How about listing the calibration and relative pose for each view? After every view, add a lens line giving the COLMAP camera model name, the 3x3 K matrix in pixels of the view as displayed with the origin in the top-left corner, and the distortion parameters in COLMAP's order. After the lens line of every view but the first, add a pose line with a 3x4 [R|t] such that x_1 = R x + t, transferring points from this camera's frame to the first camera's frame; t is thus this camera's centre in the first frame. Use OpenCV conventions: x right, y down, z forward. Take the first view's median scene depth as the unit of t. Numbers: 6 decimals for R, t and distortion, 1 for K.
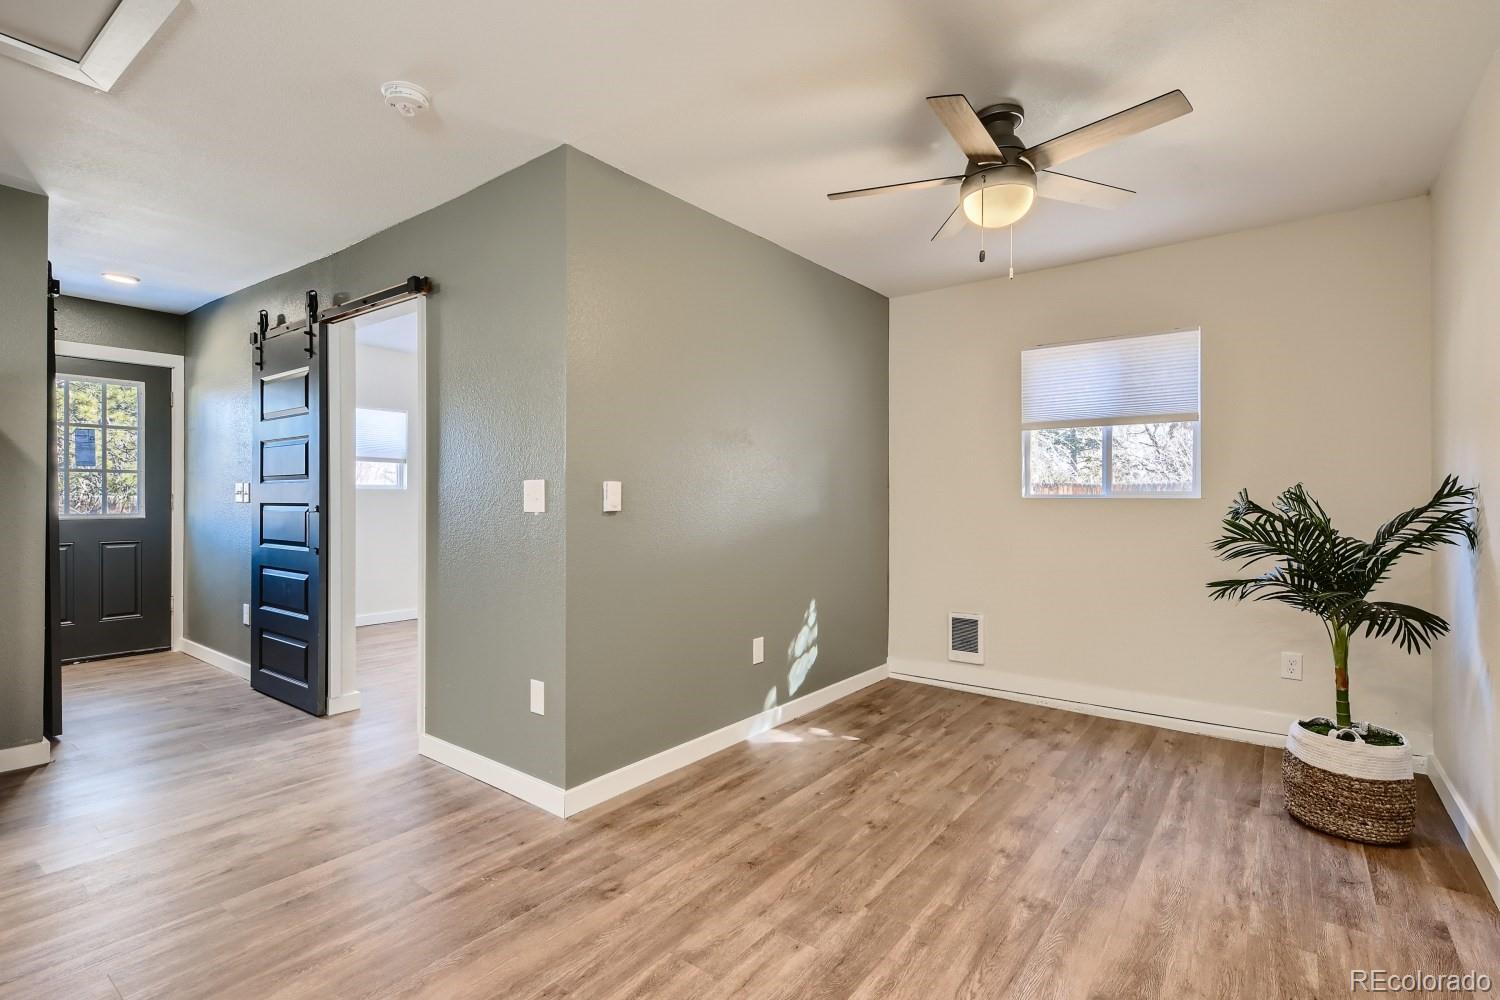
lens RADIAL K [[714.4, 0, 753.3], [0, 714.4, 501.6], [0, 0, 1]] dist [-0.001555, -0.000269]
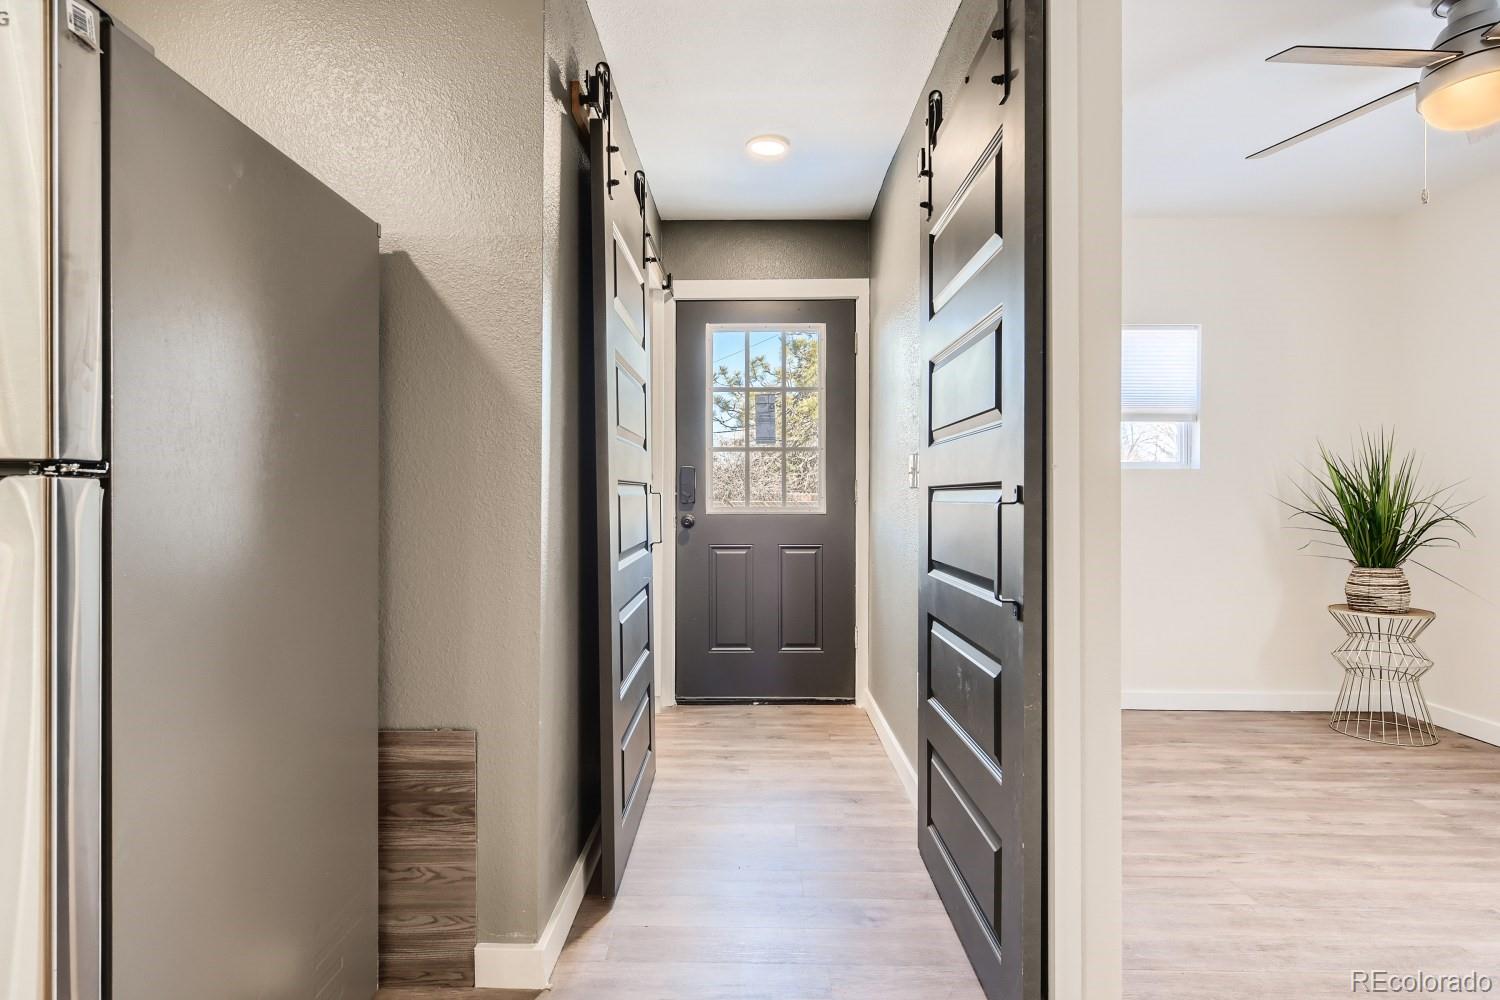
lens RADIAL K [[783.6, 0, 751.4], [0, 783.6, 500.0], [0, 0, 1]] dist [-0.005740, -0.000013]
pose [[0.596977, 0.001338, -0.802257, -0.300324], [-0.001229, 0.999999, 0.000753, 0.009963], [0.802257, 0.000536, 0.596978, 0.526103]]
